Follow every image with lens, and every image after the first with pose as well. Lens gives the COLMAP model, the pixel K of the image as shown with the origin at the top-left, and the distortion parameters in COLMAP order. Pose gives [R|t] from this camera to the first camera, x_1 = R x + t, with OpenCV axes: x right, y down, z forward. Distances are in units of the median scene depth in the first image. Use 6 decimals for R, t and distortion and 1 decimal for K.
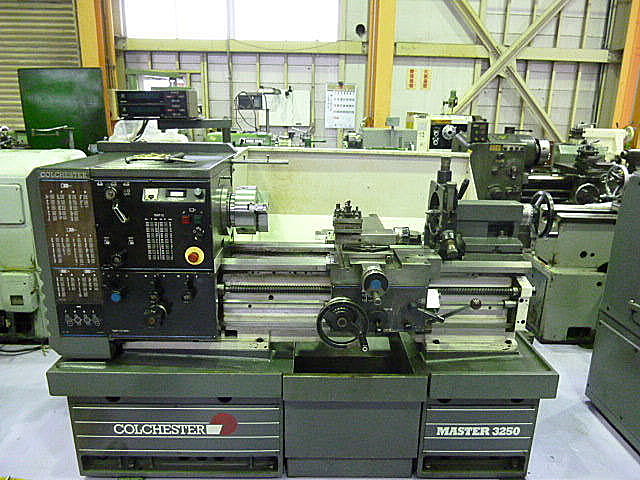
lens RADIAL K [[483.0, 0, 322.9], [0, 483.0, 243.8], [0, 0, 1]] dist [-0.034096, 0.004285]
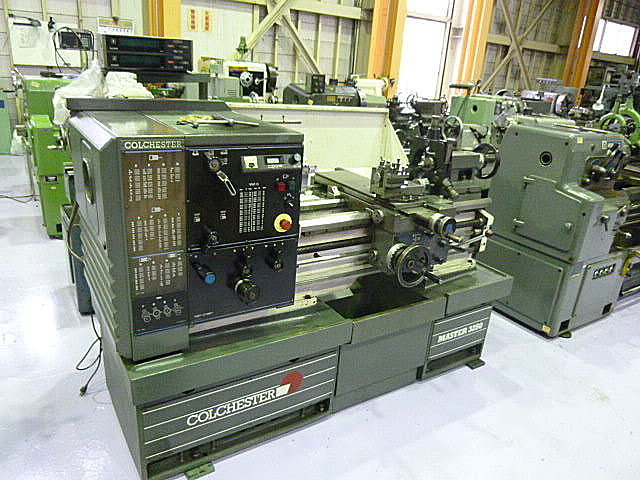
lens RADIAL K [[483.0, 0, 321.1], [0, 483.0, 243.3], [0, 0, 1]] dist [-0.034096, 0.004285]
pose [[0.851141, -0.139880, 0.505958, -0.608782], [0.081761, 0.987406, 0.135443, -0.052590], [-0.518532, -0.073914, 0.851858, 0.102429]]
